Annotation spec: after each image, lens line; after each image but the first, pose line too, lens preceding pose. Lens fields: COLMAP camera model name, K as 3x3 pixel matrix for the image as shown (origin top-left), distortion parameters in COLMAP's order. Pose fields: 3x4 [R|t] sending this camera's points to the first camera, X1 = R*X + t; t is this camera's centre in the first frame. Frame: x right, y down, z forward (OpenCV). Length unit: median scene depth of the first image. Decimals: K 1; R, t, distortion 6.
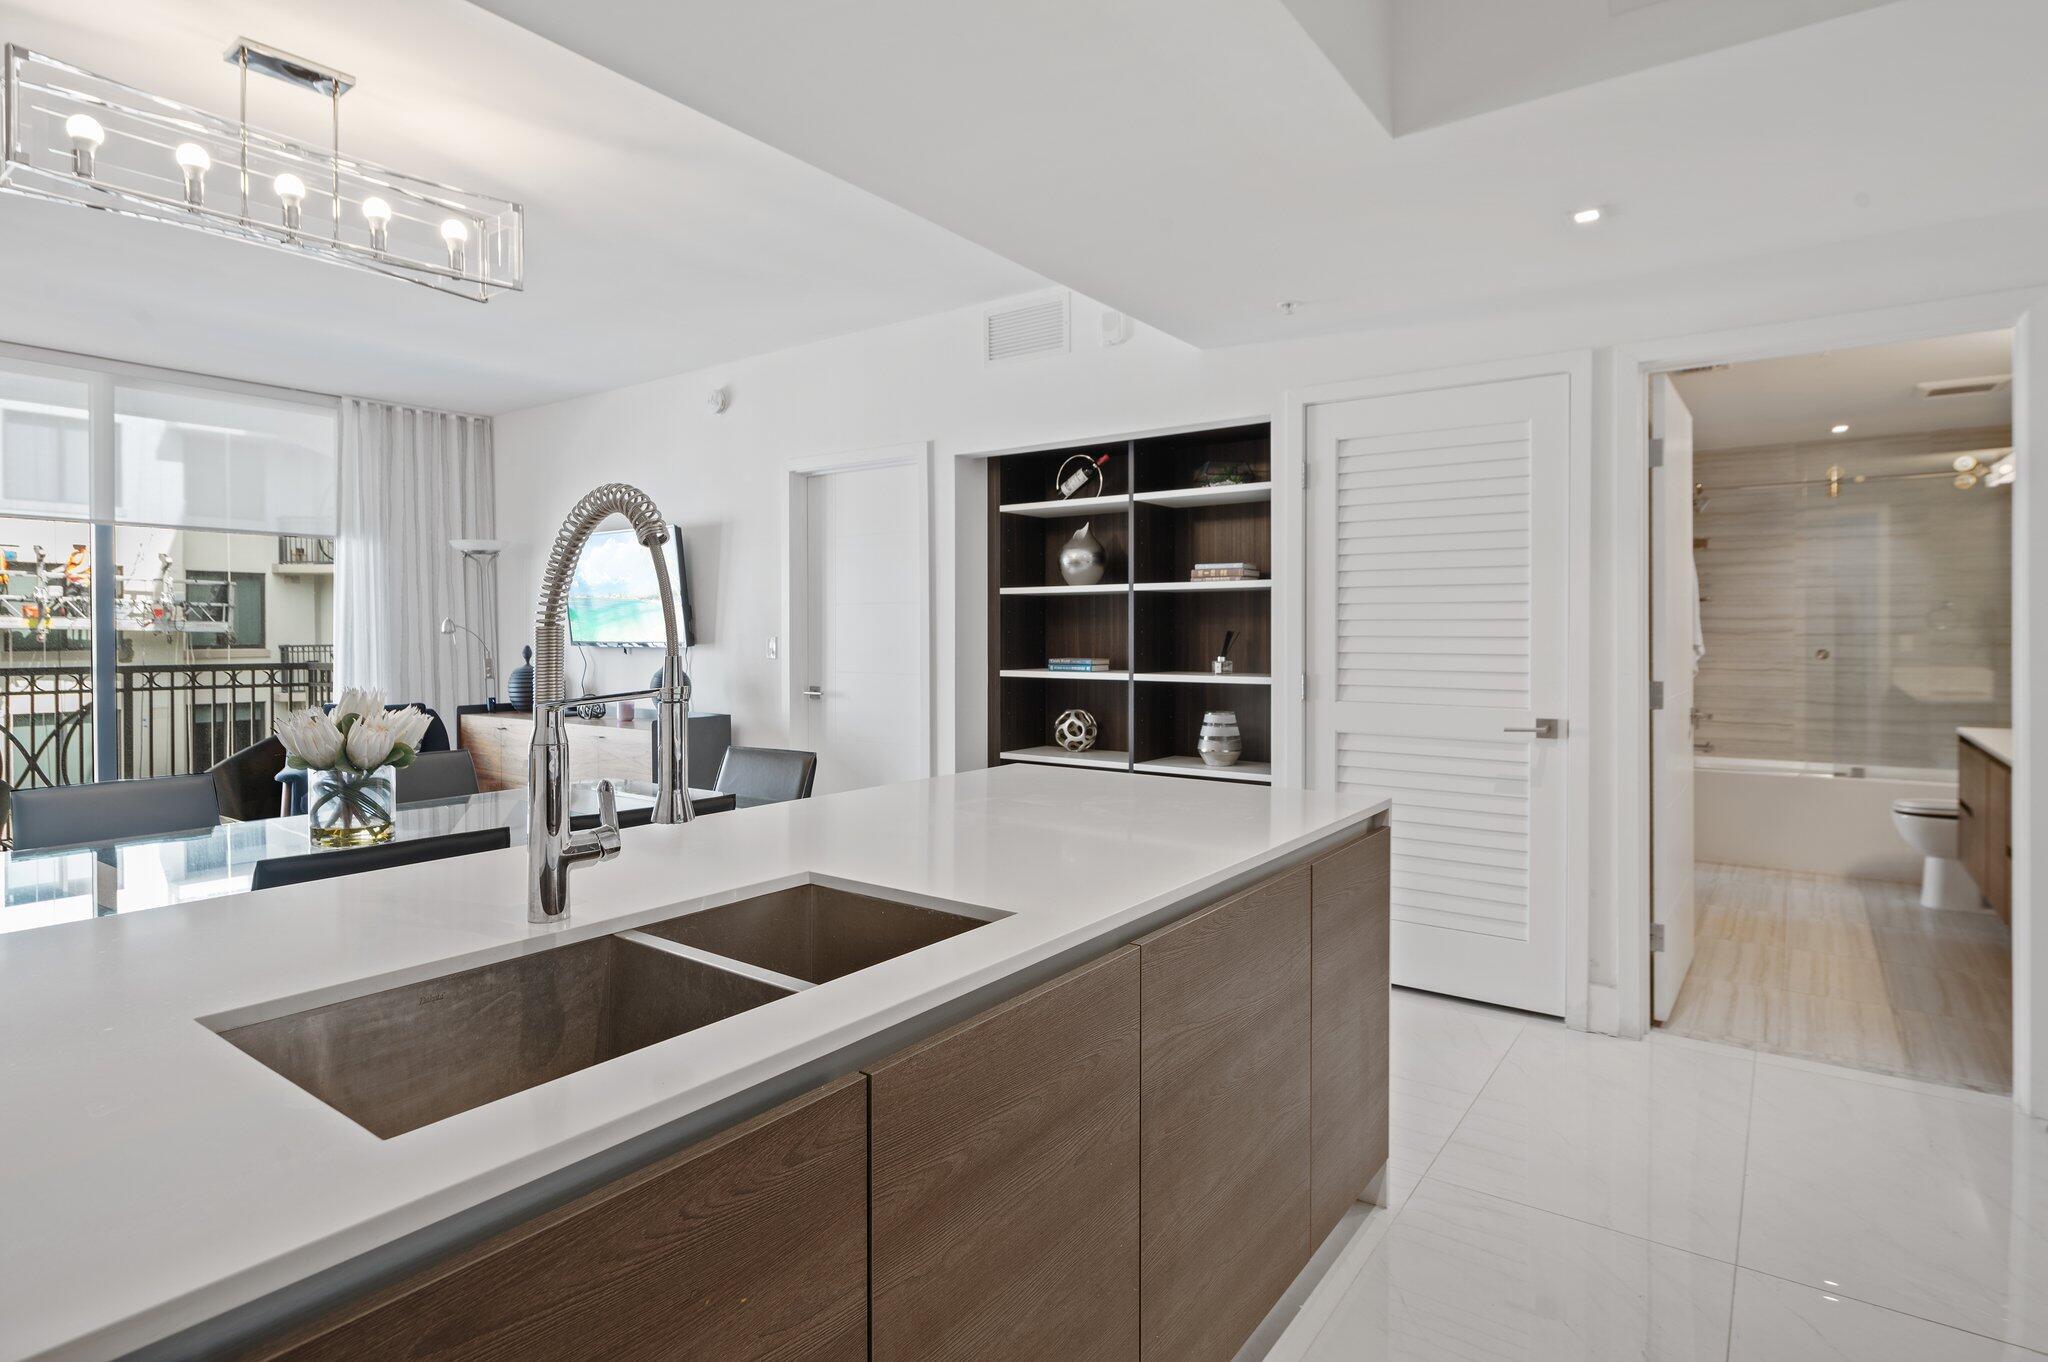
lens RADIAL K [[1053.3, 0, 1052.9], [0, 1053.3, 662.1], [0, 0, 1]] dist [0.000874, -0.001049]
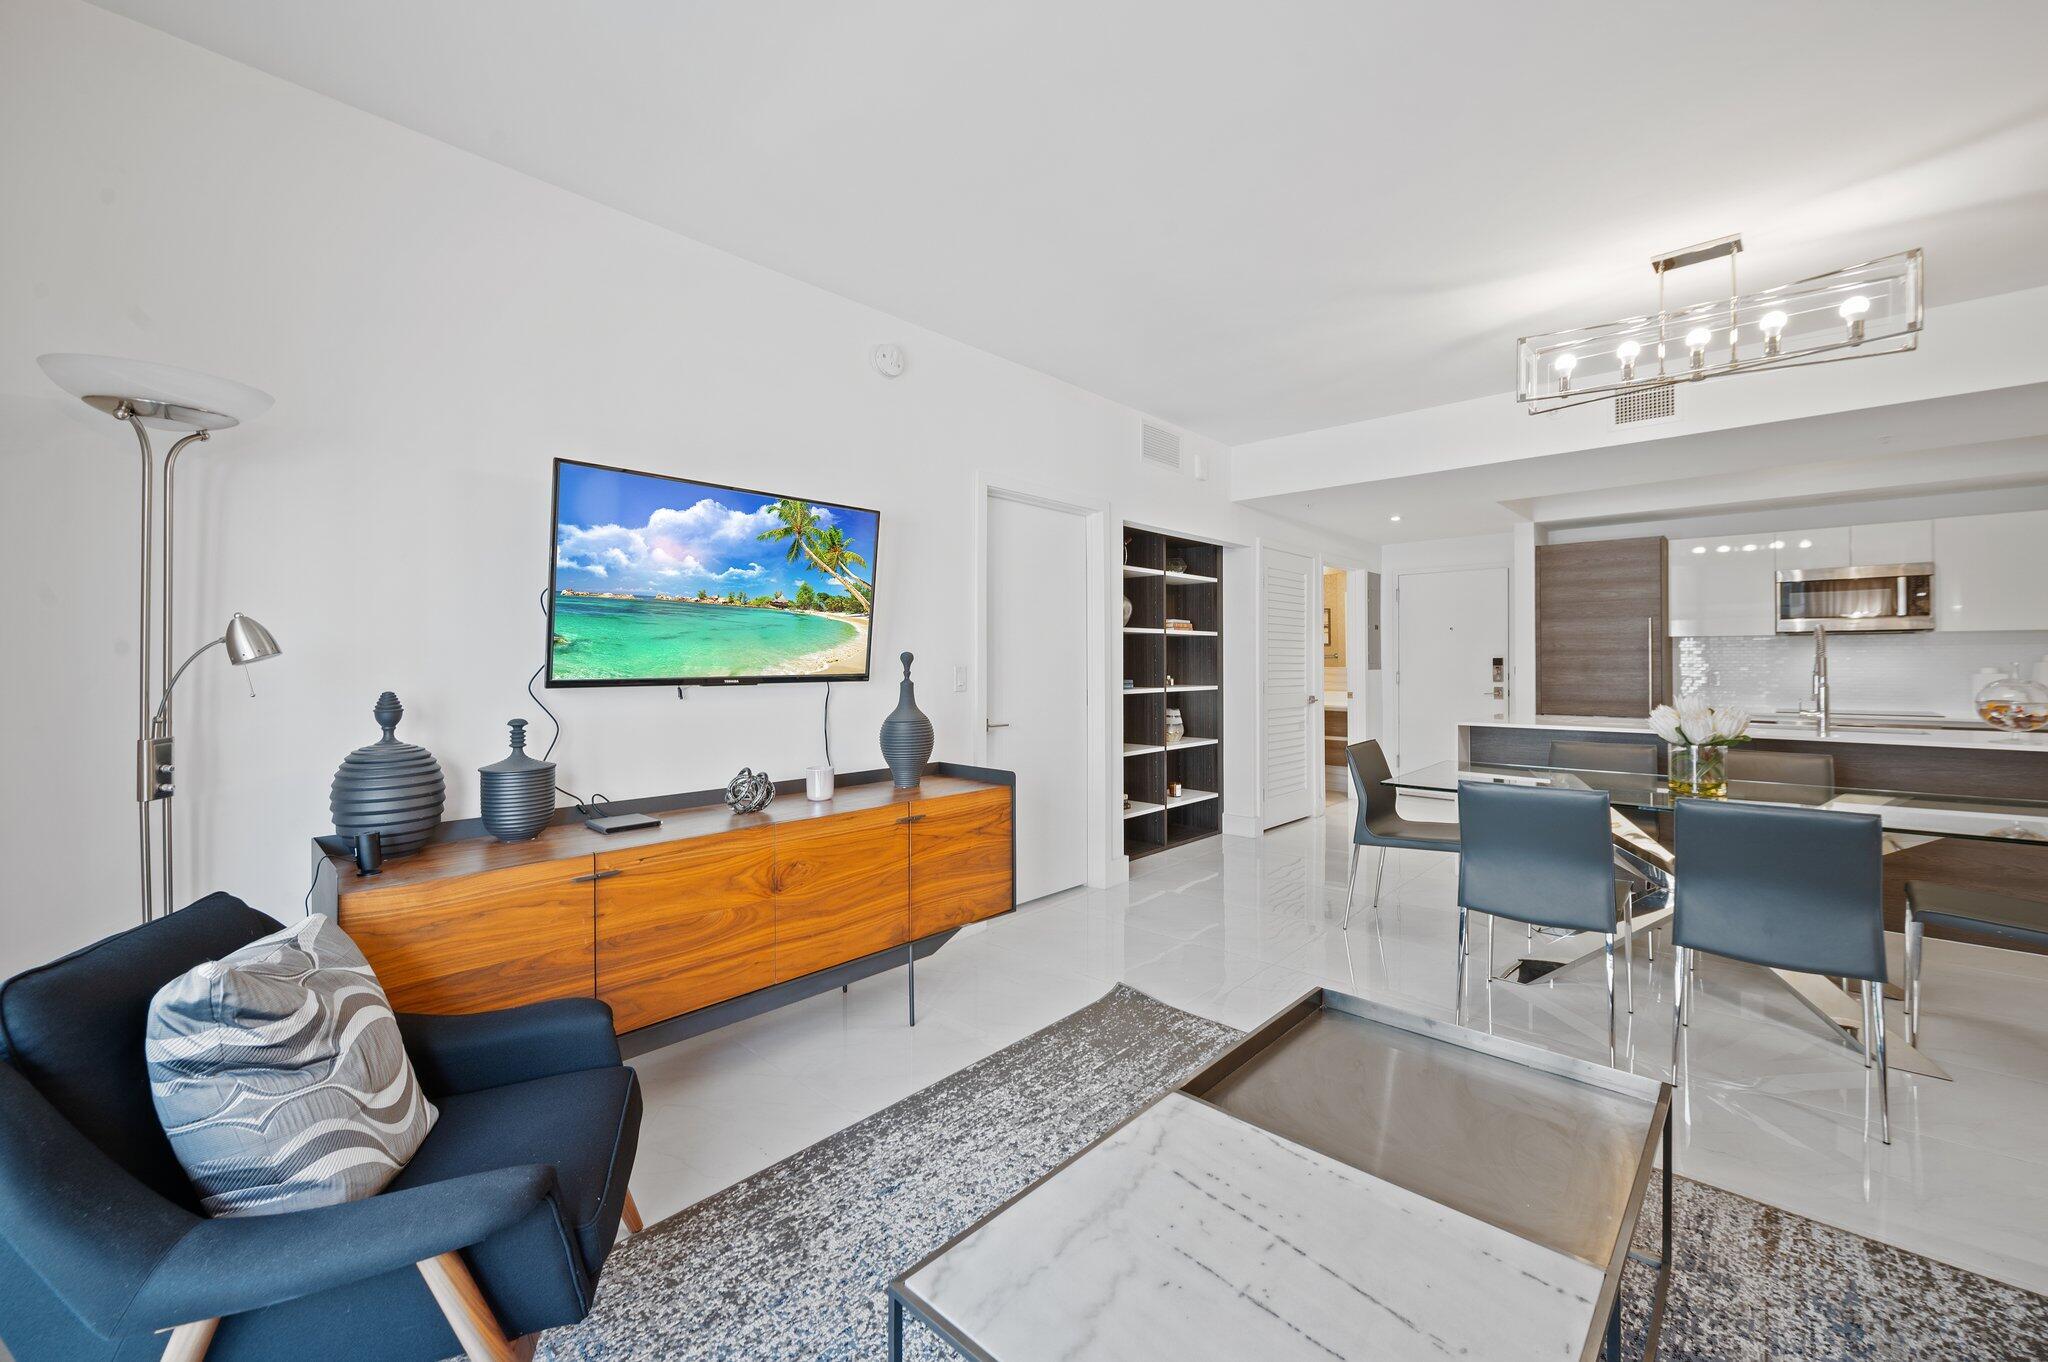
lens RADIAL K [[833.7, 0, 1035.5], [0, 833.7, 656.1], [0, 0, 1]] dist [-0.006076, 0.000242]
pose [[0.114996, 0.015937, 0.993238, -1.153363], [0.042070, 0.998896, -0.020899, -0.018065], [-0.992475, 0.044188, 0.114199, 1.059528]]
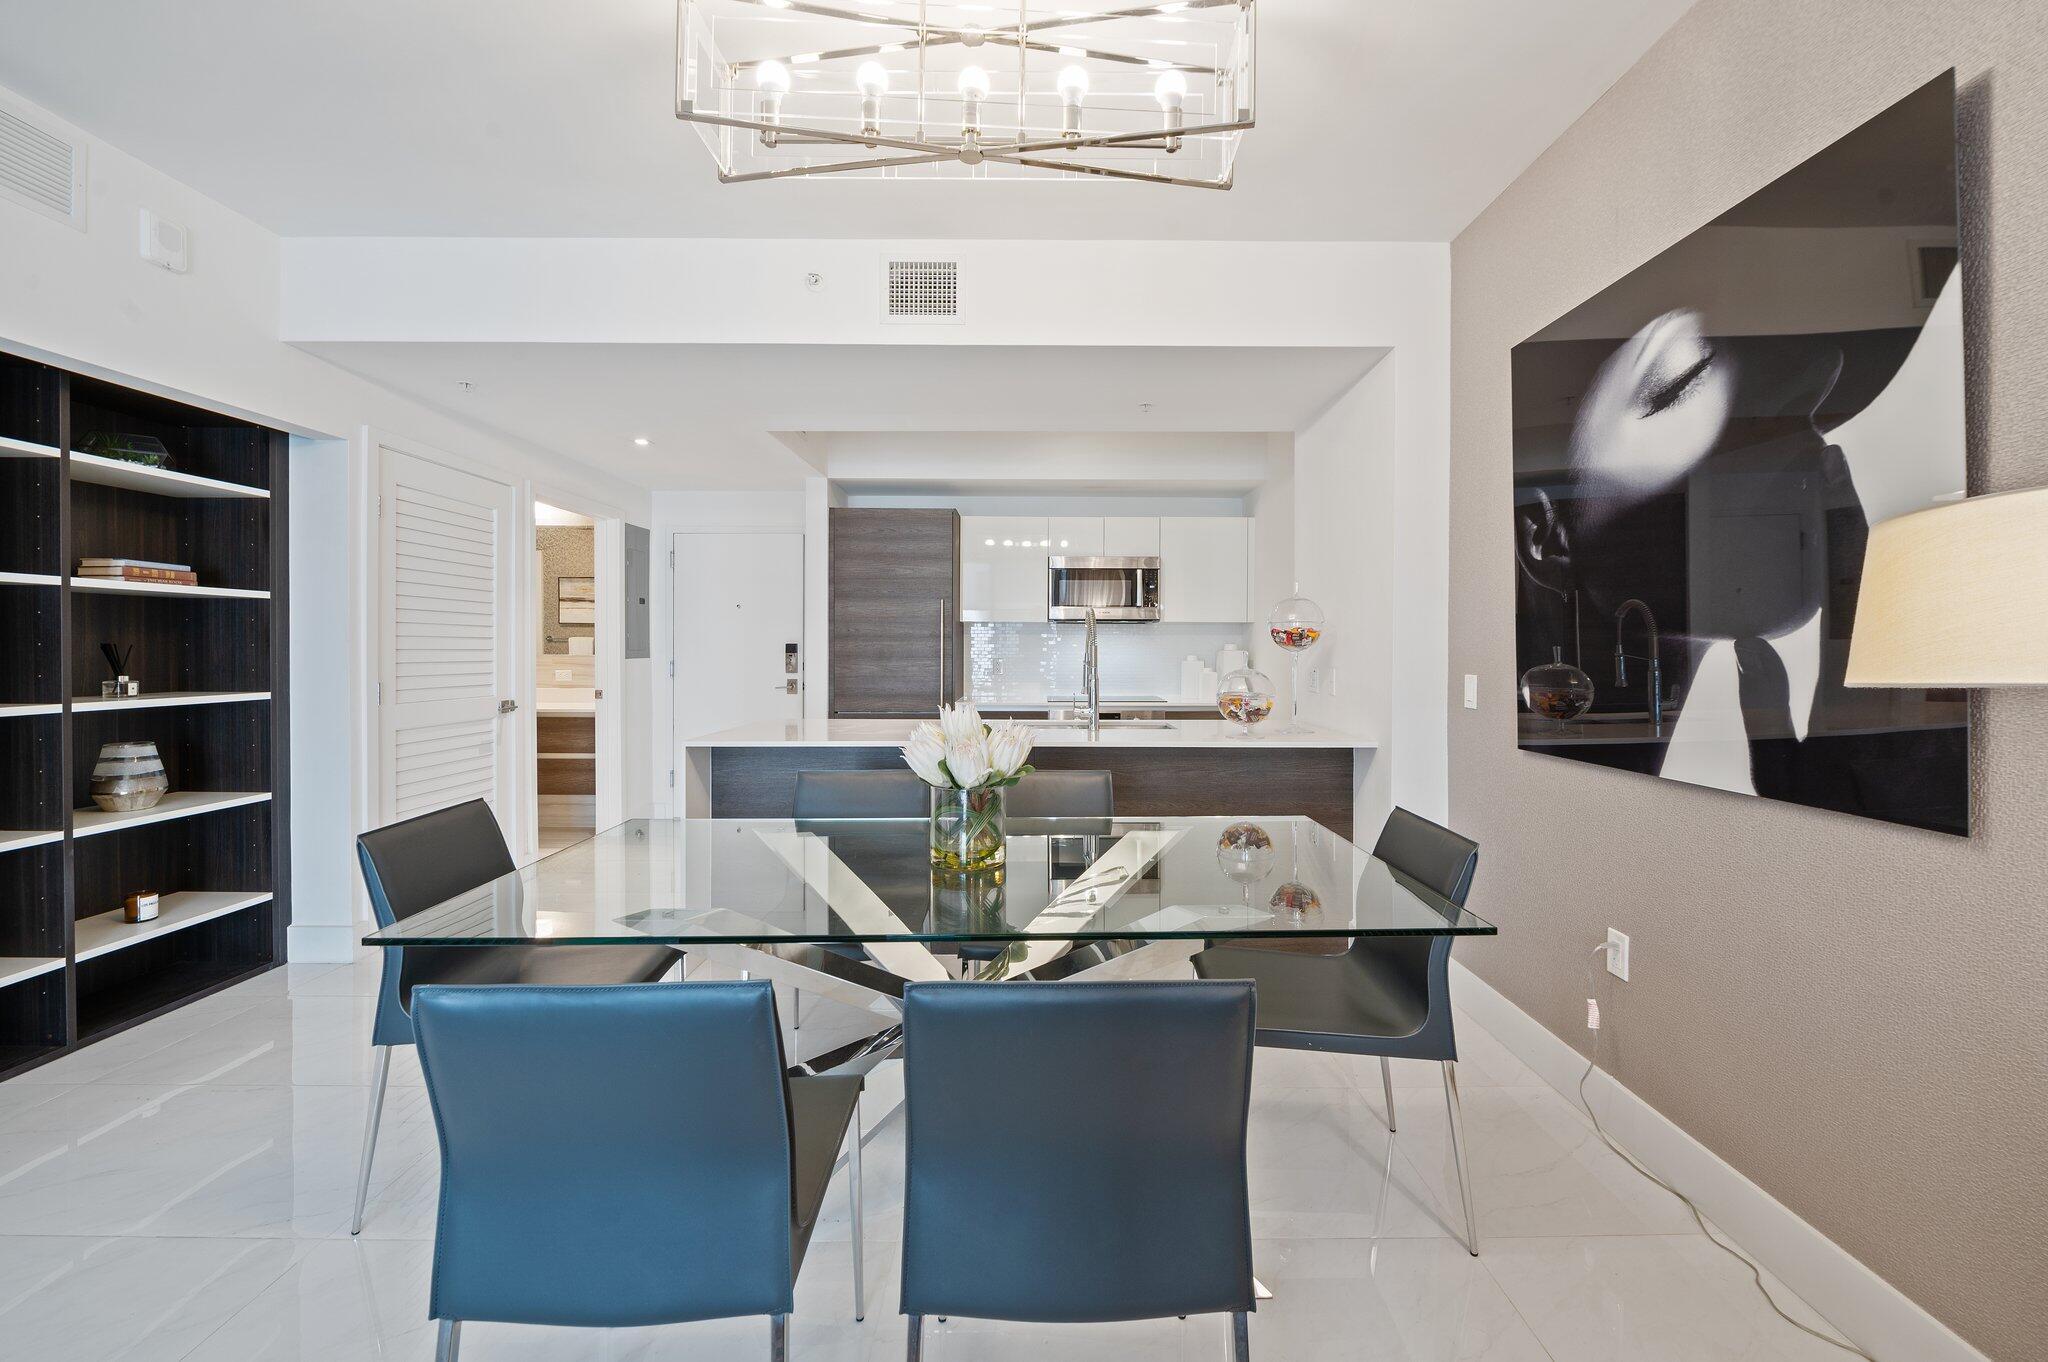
lens RADIAL K [[833.7, 0, 1068.7], [0, 833.7, 653.1], [0, 0, 1]] dist [-0.006076, 0.000242]
pose [[-0.604536, 0.001575, 0.796576, -0.773544], [0.035641, 0.999050, 0.025074, -0.013238], [-0.795780, 0.043549, -0.604018, 0.809103]]
